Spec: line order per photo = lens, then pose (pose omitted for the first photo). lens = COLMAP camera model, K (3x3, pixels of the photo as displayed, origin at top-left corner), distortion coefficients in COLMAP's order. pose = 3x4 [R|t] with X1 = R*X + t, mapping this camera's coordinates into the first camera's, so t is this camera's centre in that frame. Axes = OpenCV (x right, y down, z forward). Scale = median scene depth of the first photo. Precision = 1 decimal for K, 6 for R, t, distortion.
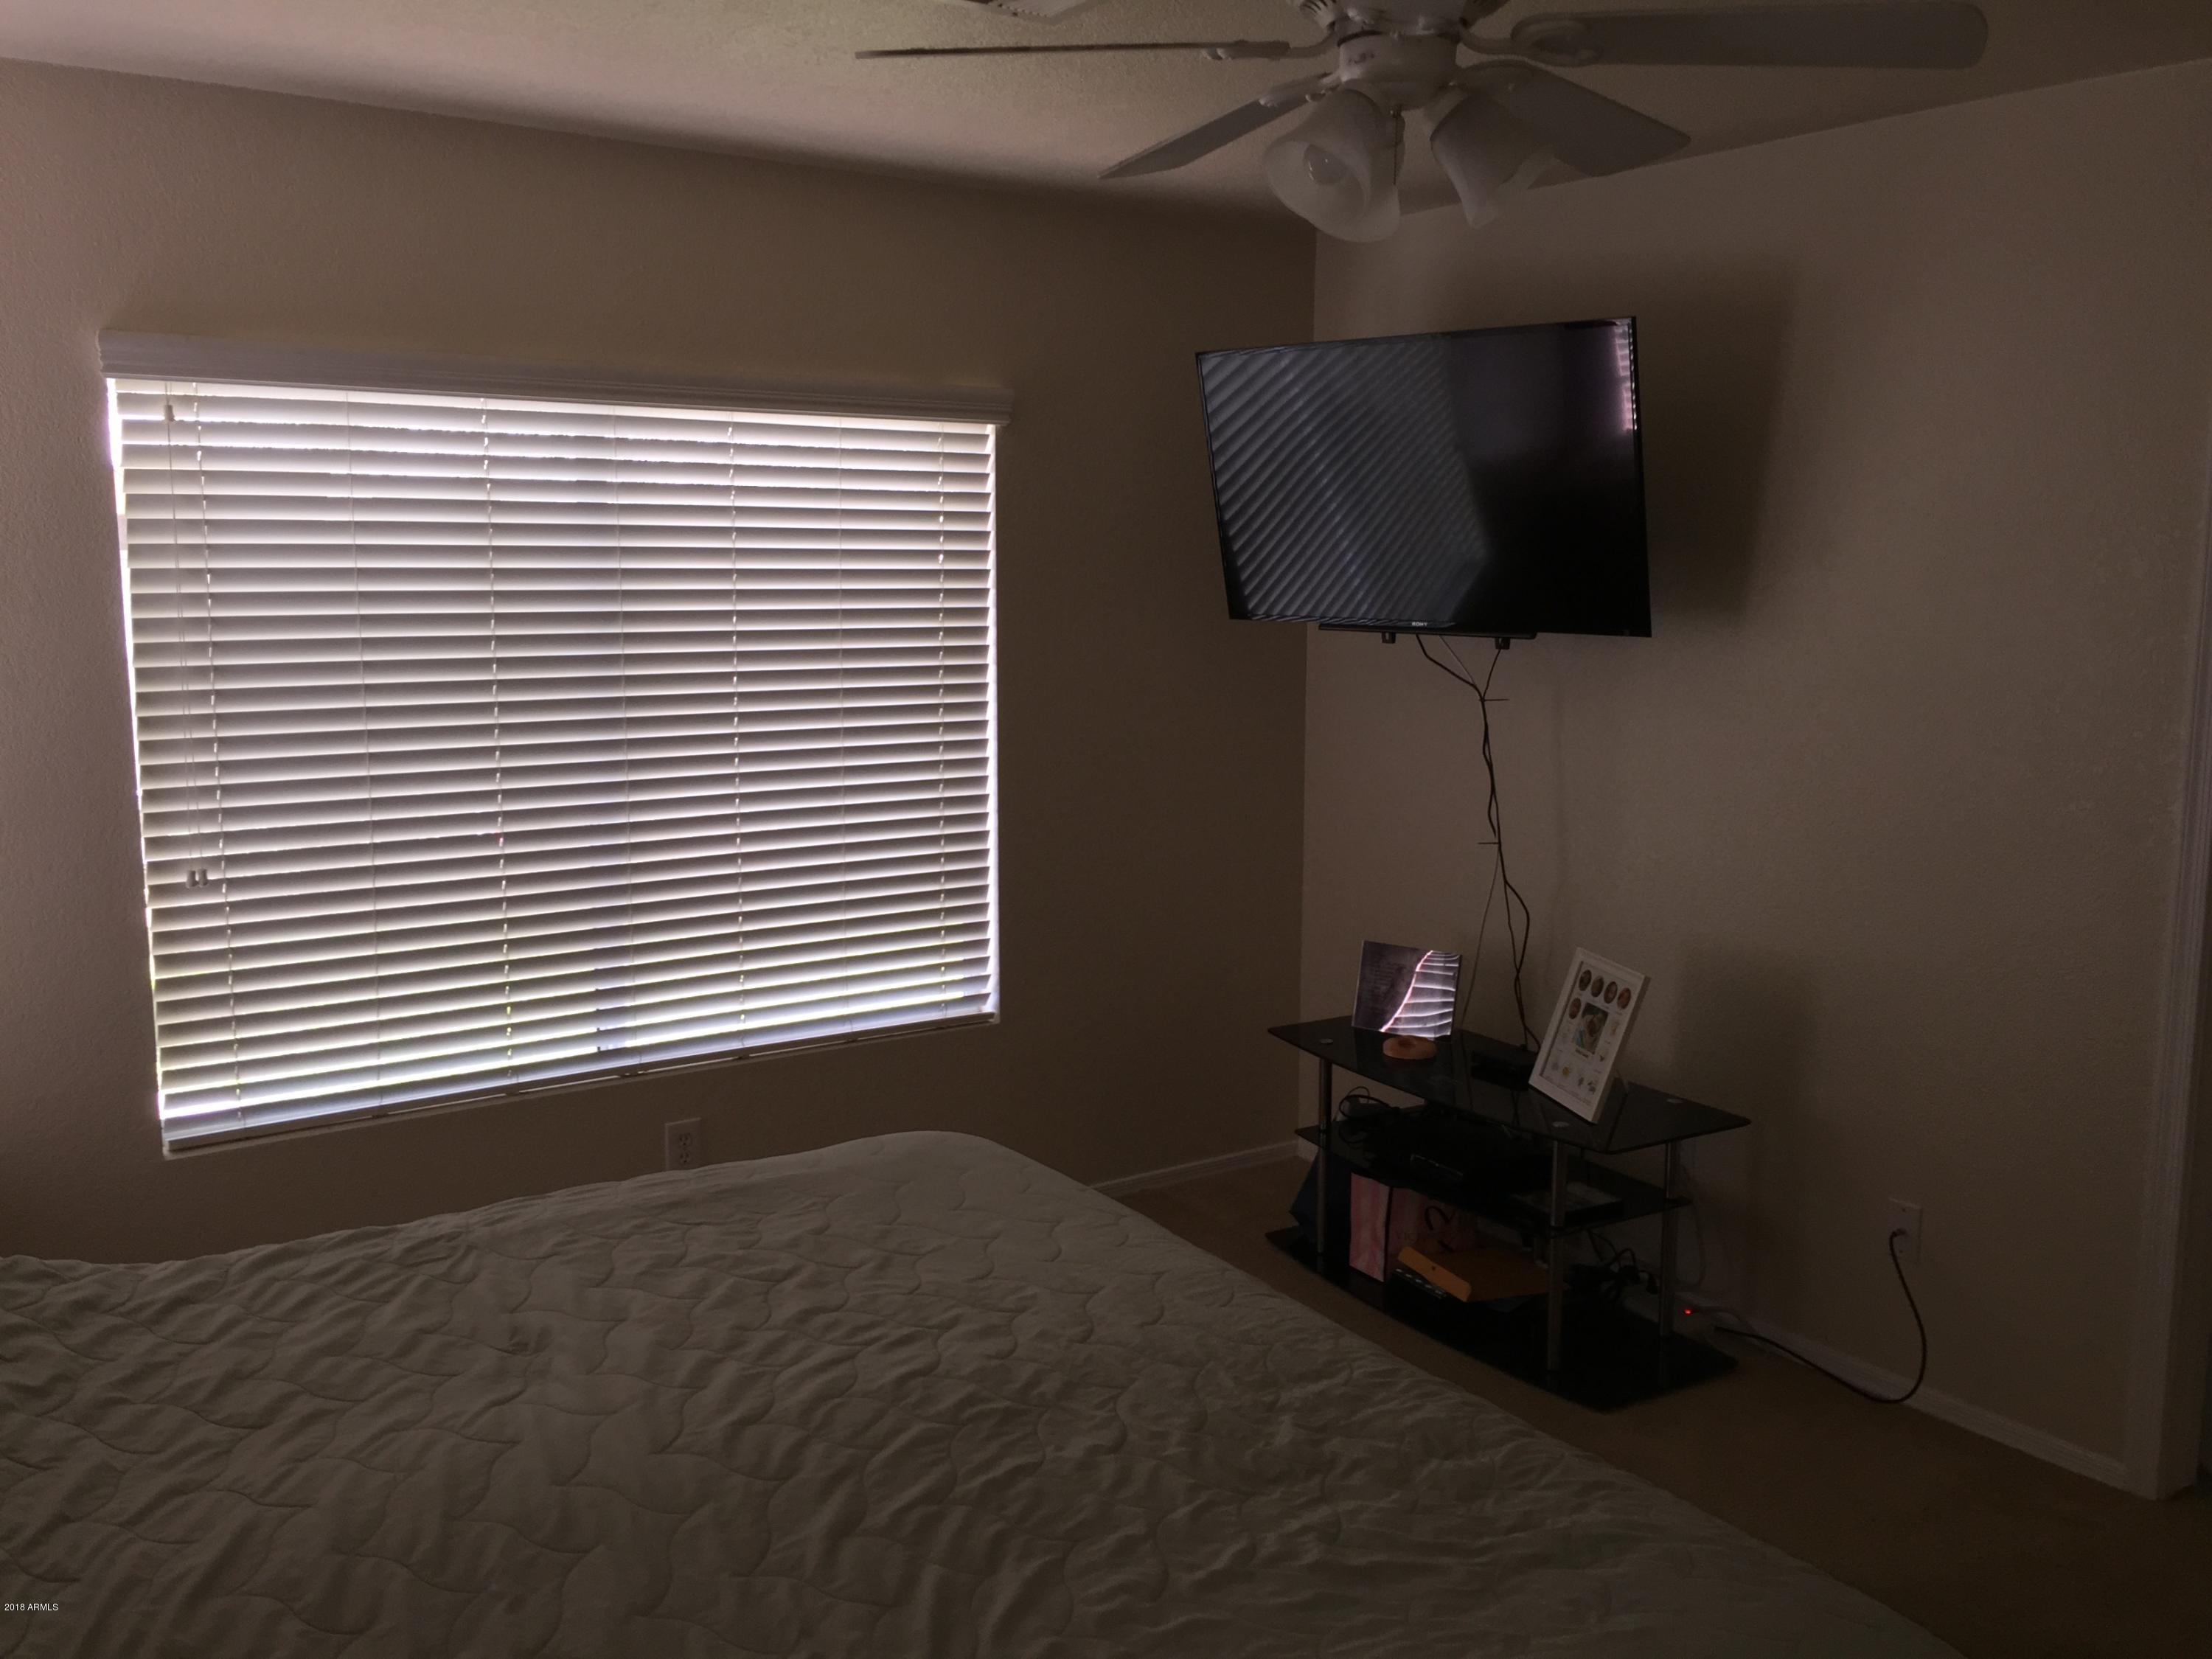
lens RADIAL K [[1892.3, 0, 1106.2], [0, 1892.3, 828.4], [0, 0, 1]] dist [0.058480, -0.020152]
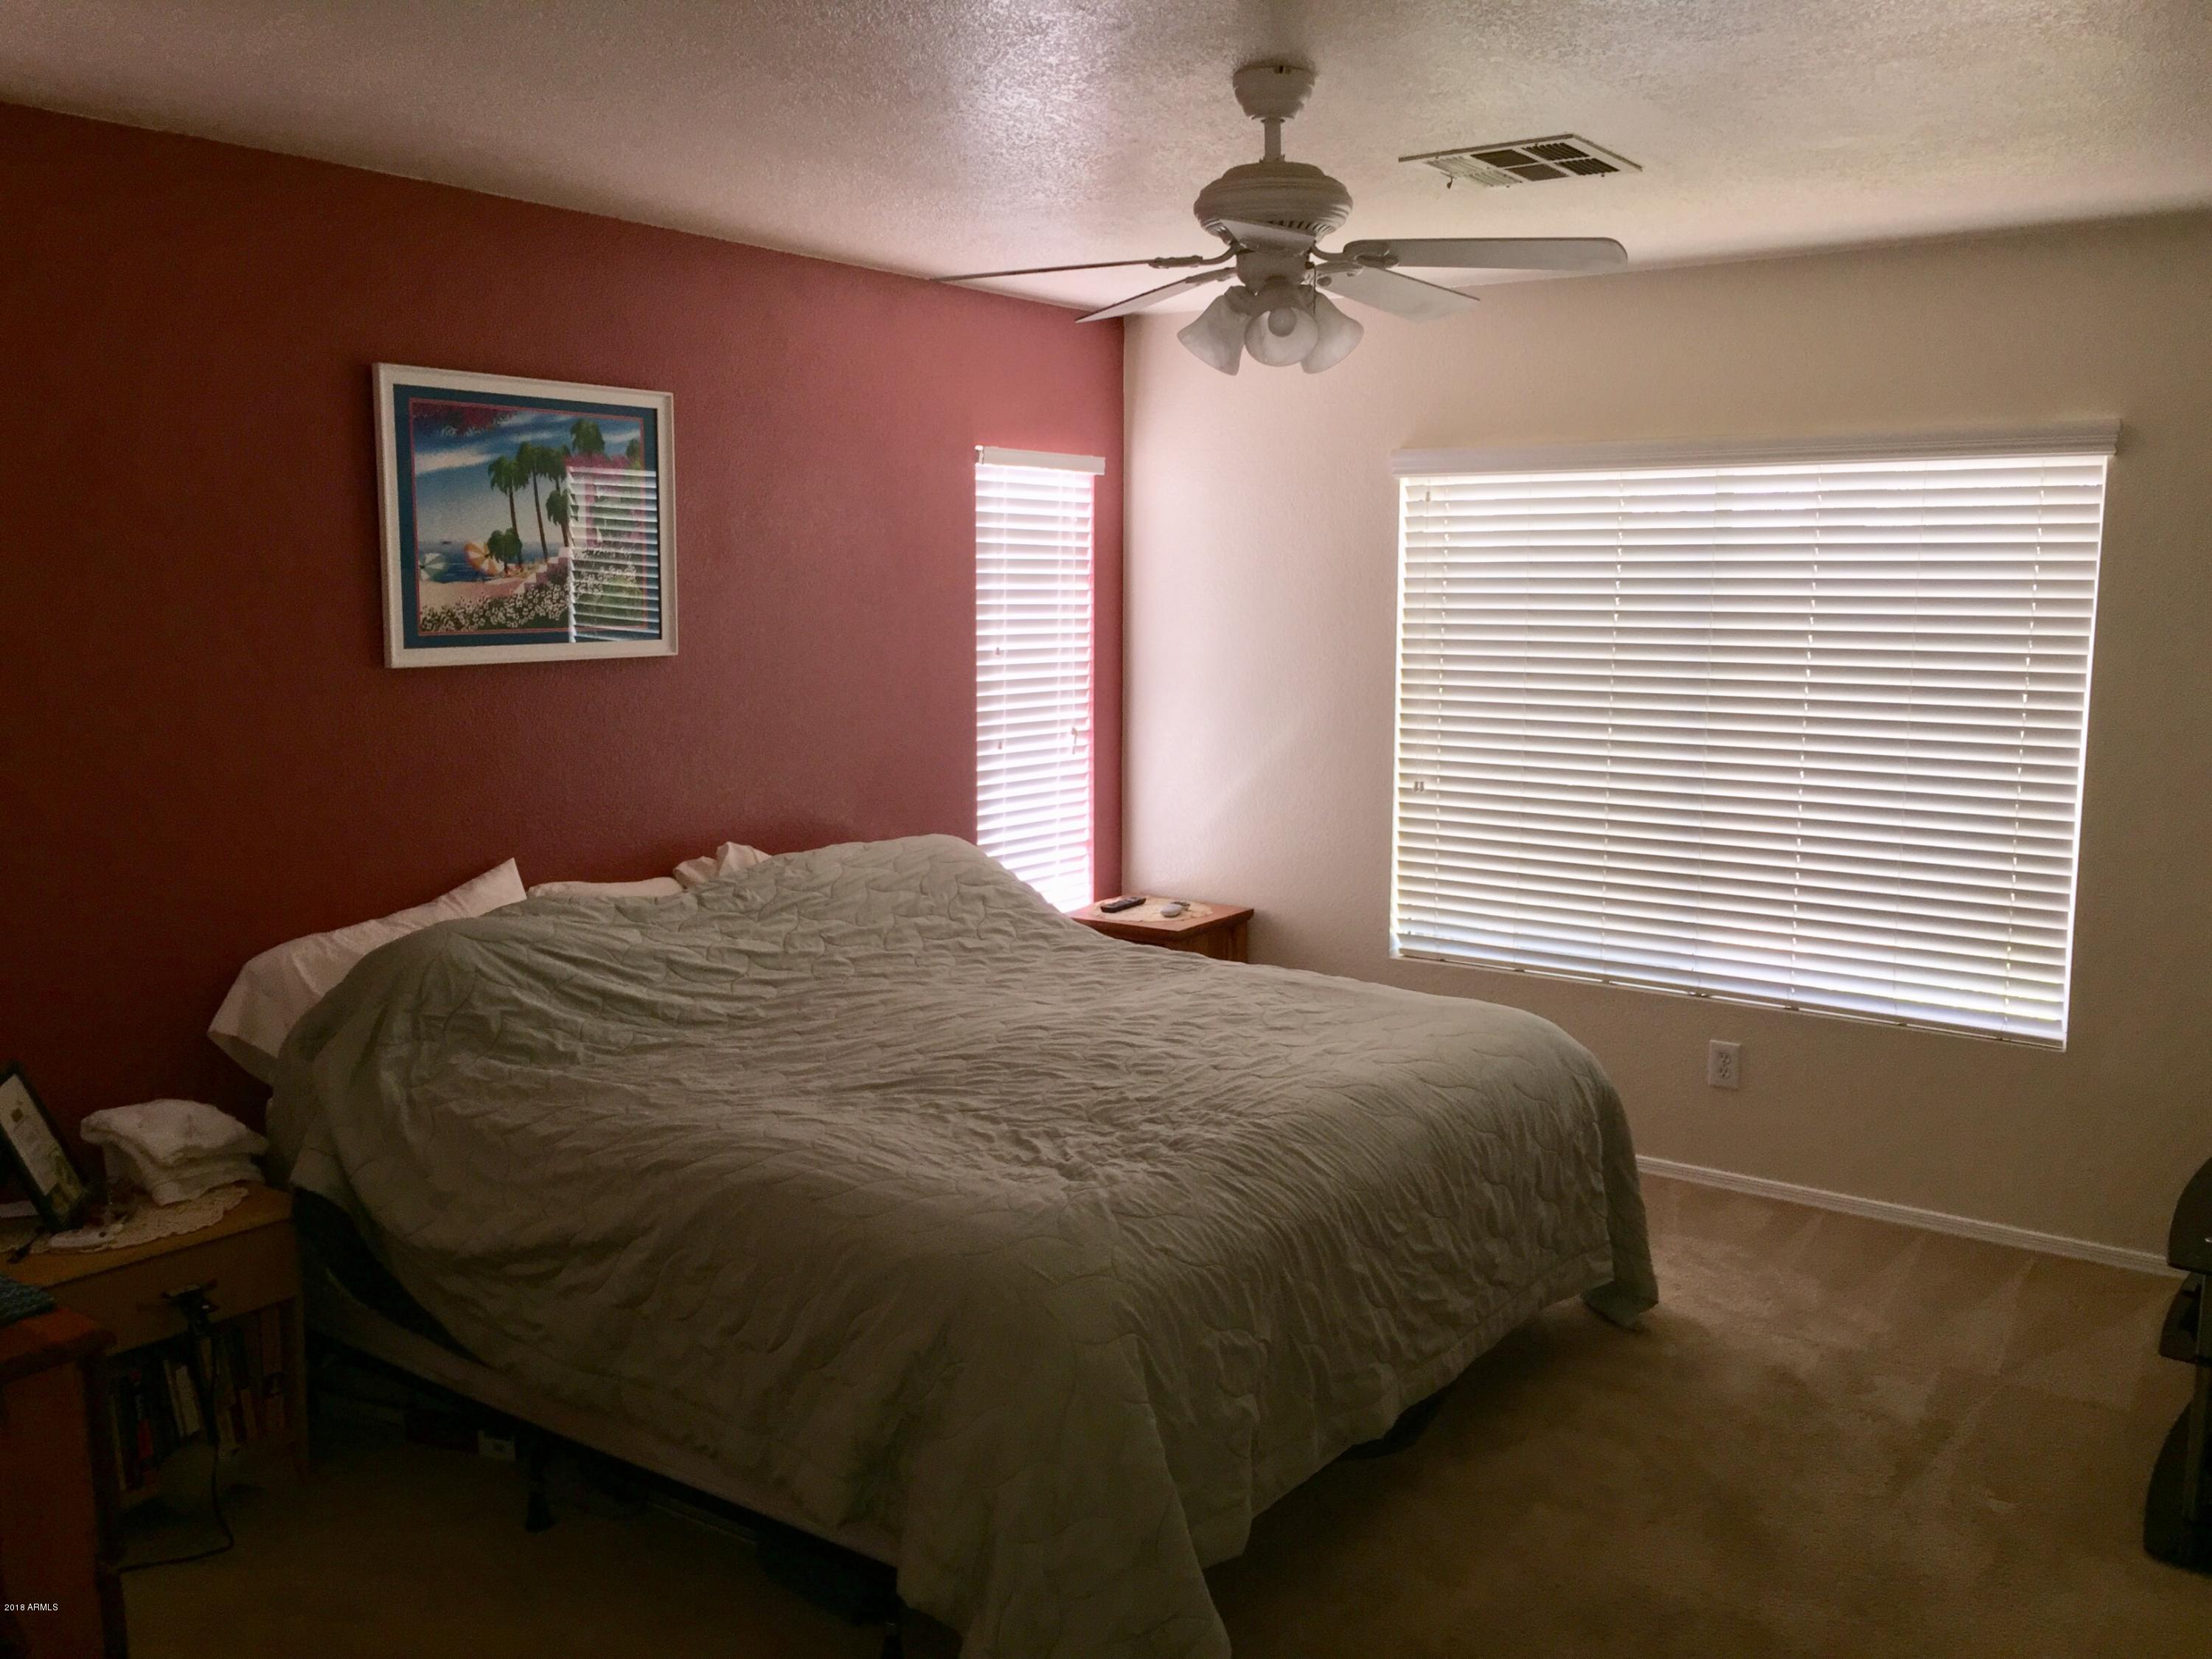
lens RADIAL K [[1892.3, 0, 1106.6], [0, 1892.3, 828.7], [0, 0, 1]] dist [0.058480, -0.020152]
pose [[0.334669, 0.126571, -0.933797, 0.741642], [-0.144264, 0.986139, 0.081962, -0.024985], [0.931228, 0.107283, 0.348290, 0.172370]]
